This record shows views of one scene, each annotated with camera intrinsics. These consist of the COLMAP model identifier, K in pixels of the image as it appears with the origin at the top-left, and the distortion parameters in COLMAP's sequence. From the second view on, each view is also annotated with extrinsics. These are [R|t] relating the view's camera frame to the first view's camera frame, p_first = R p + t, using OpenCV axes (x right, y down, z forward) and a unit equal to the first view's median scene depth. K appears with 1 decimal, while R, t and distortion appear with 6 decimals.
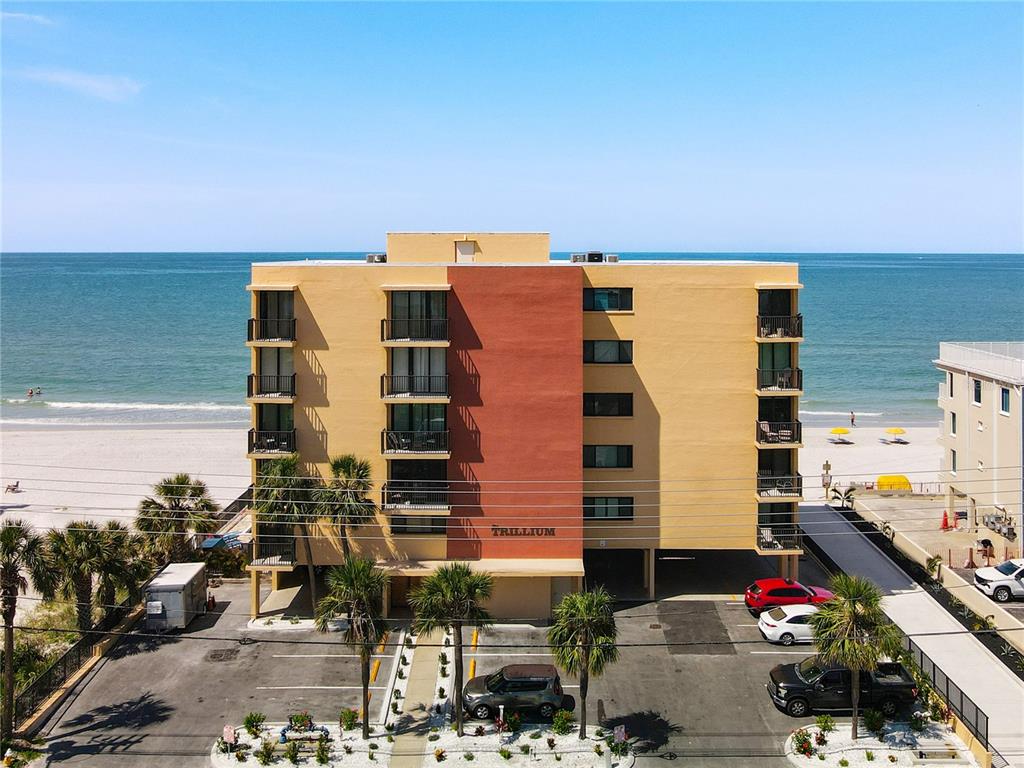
lens RADIAL K [[753.3, 0, 512.0], [0, 753.3, 384.0], [0, 0, 1]] dist [-0.003061, -0.001771]
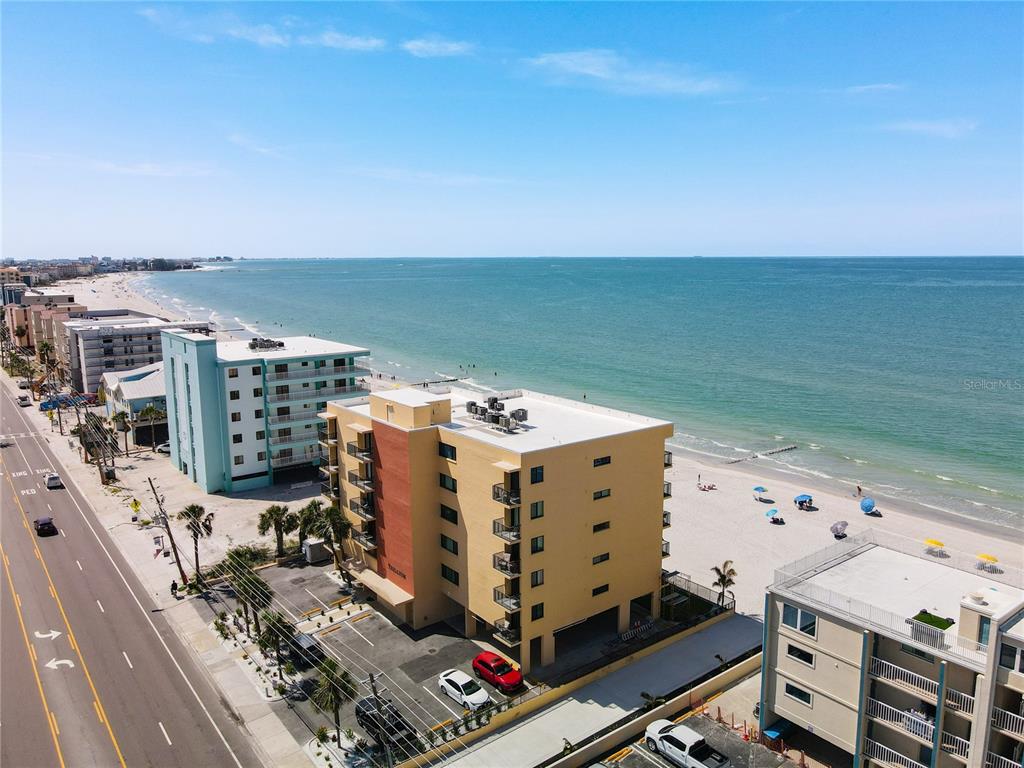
lens RADIAL K [[753.3, 0, 512.0], [0, 753.3, 384.0], [0, 0, 1]] dist [-0.003061, -0.001771]
pose [[0.615986, 0.141259, -0.774989, 1.431703], [-0.027914, 0.987087, 0.157732, -0.509089], [0.787263, -0.075528, 0.611975, 0.138538]]
